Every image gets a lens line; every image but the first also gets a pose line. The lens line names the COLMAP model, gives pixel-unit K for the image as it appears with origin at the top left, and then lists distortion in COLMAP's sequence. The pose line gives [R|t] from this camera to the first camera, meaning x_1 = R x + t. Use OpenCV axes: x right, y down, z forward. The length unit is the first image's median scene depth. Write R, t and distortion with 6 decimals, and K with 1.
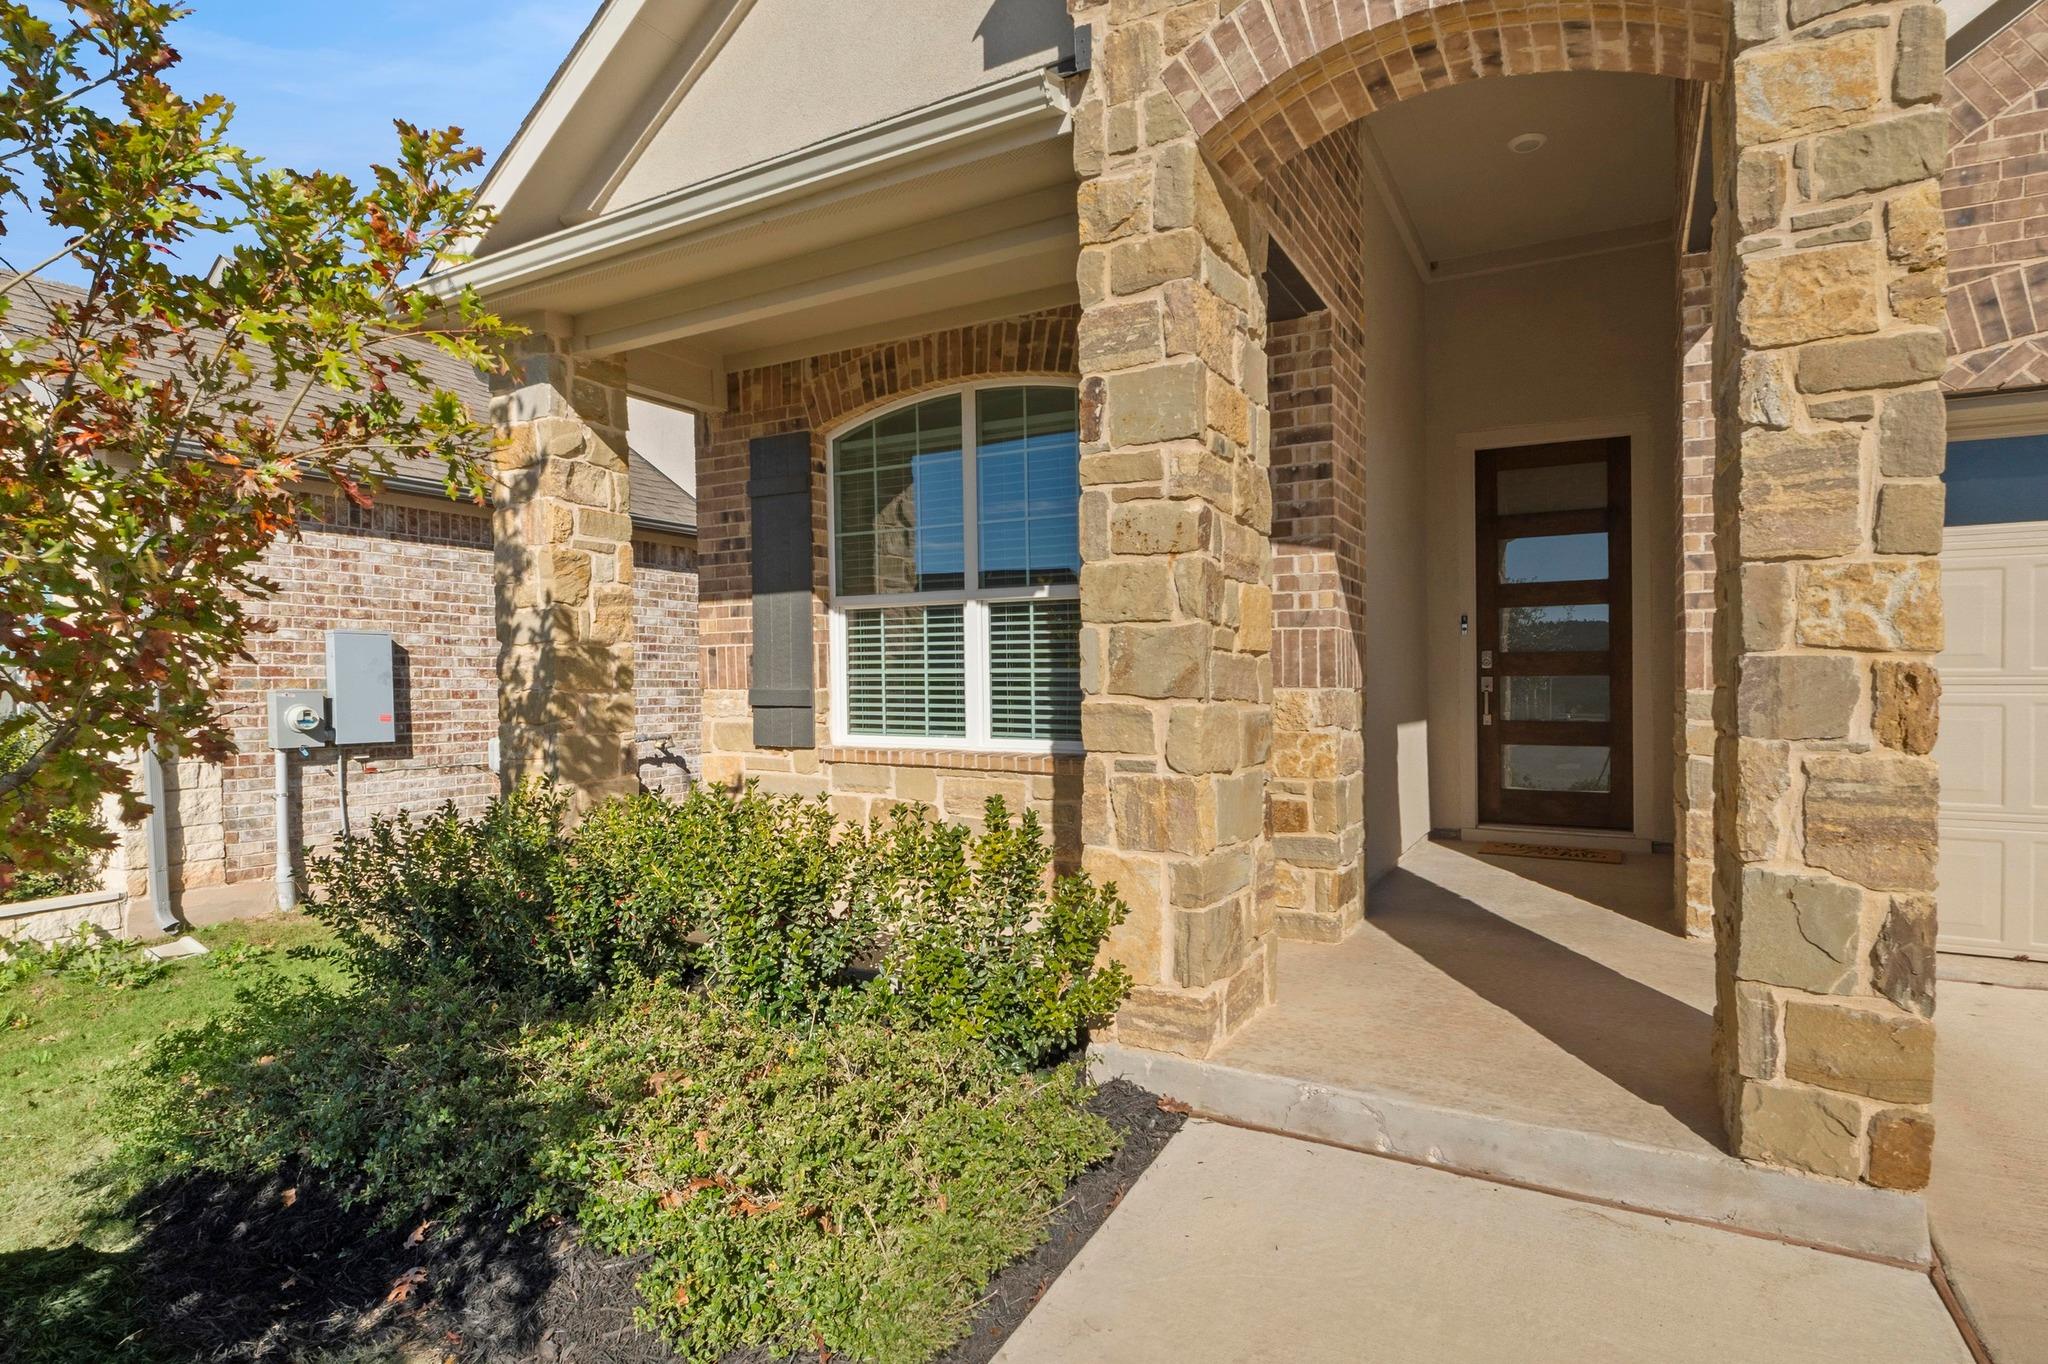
lens RADIAL K [[1005.0, 0, 1080.5], [0, 1005.0, 675.3], [0, 0, 1]] dist [-0.009360, 0.000920]
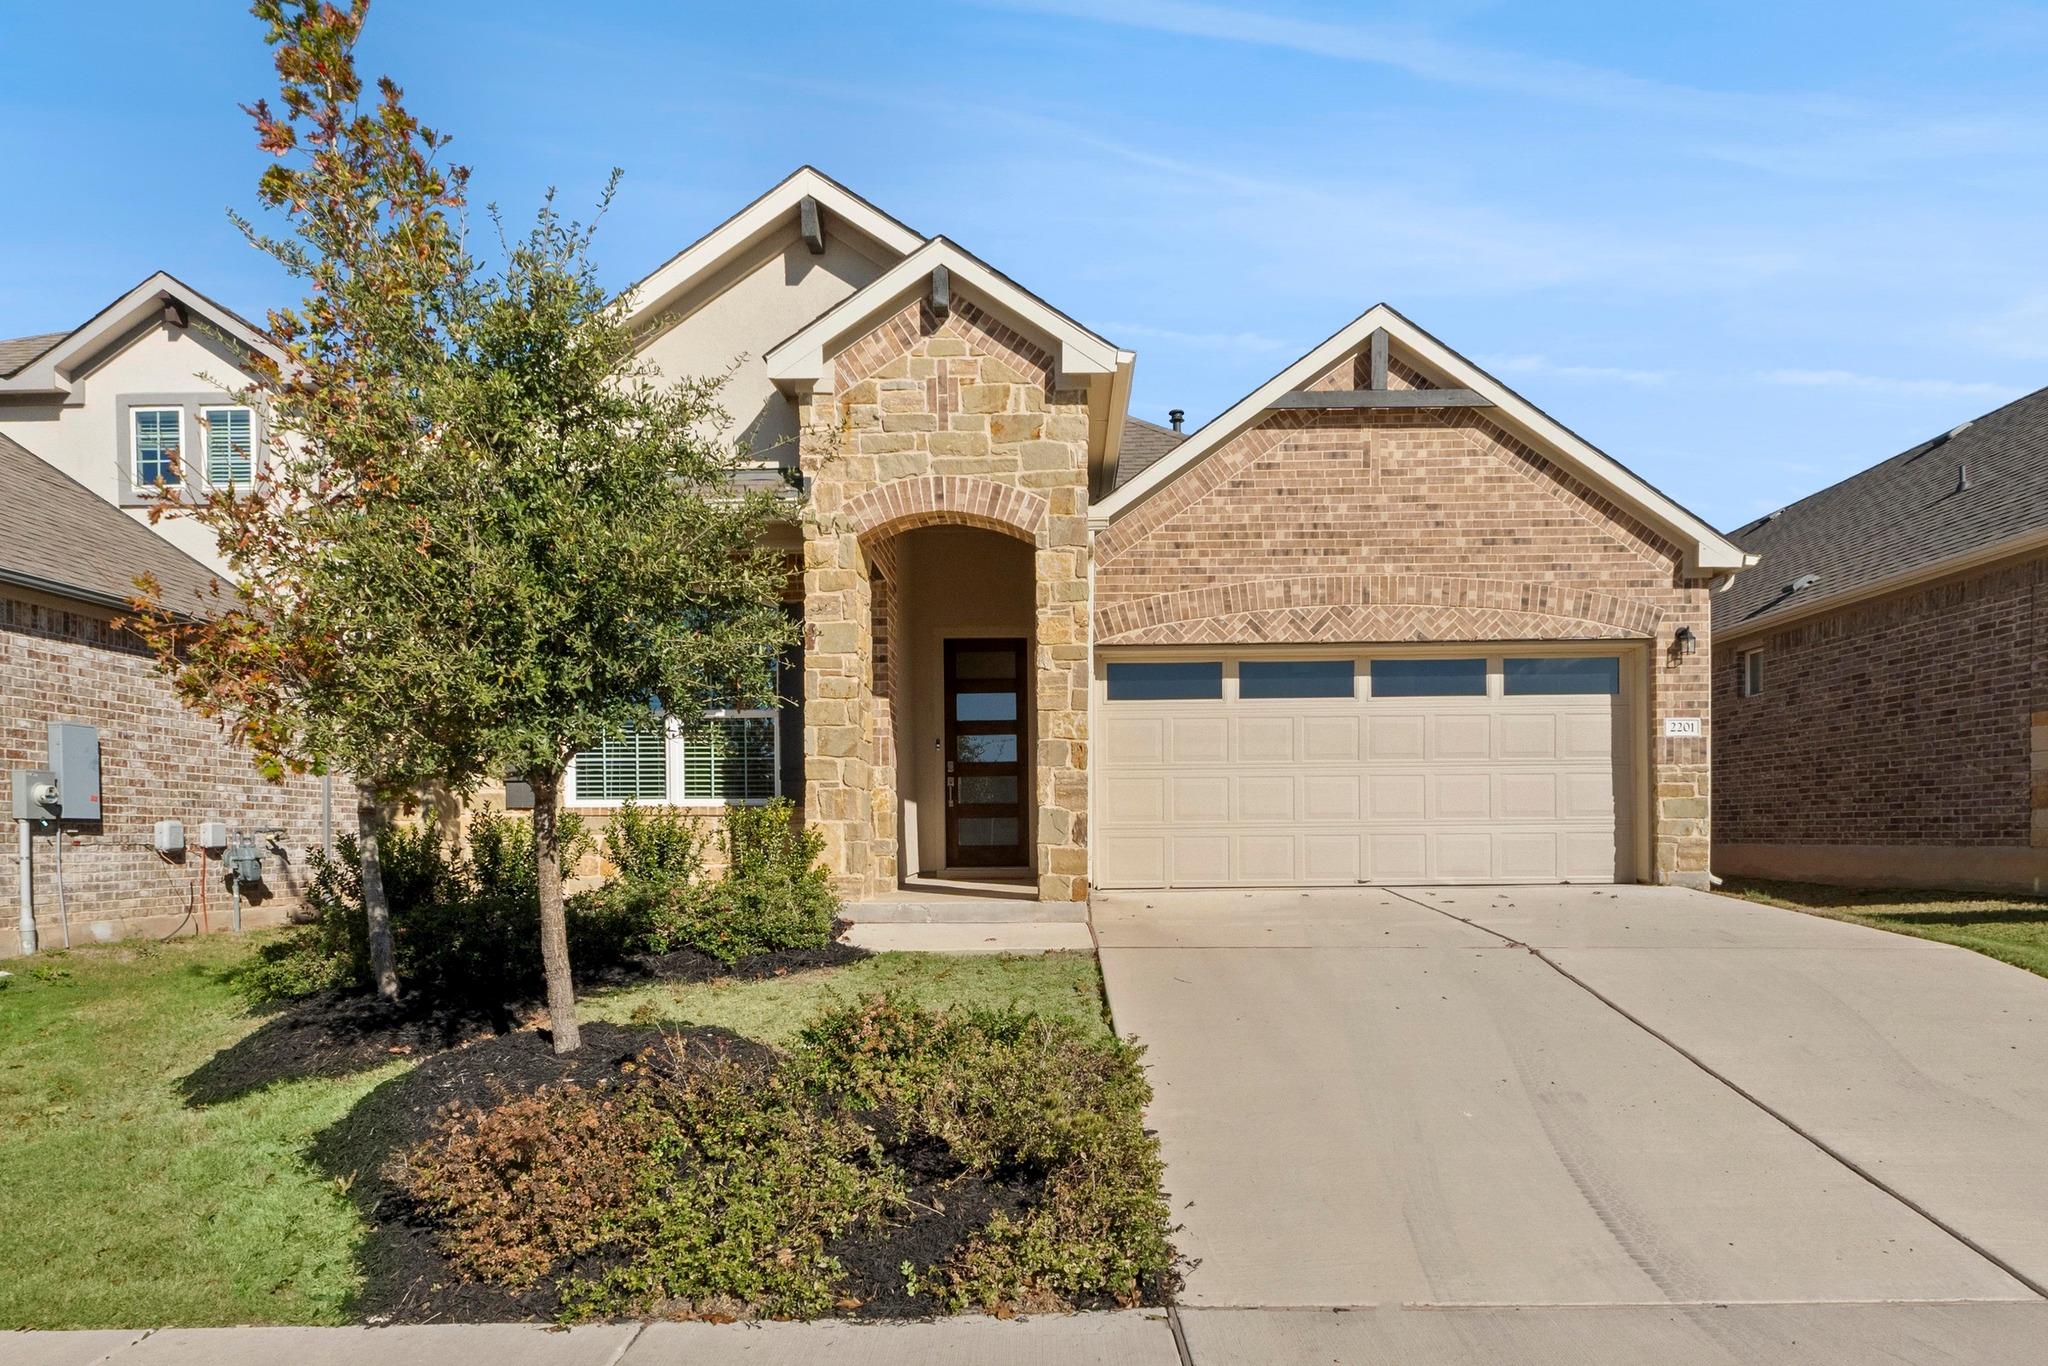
lens RADIAL K [[1005.0, 0, 1021.9], [0, 1005.0, 836.3], [0, 0, 1]] dist [-0.009360, 0.000920]
pose [[0.891314, -0.014007, 0.453170, -0.416171], [0.003416, 0.999702, 0.024181, 0.103453], [-0.453374, -0.020005, 0.891096, -0.908260]]
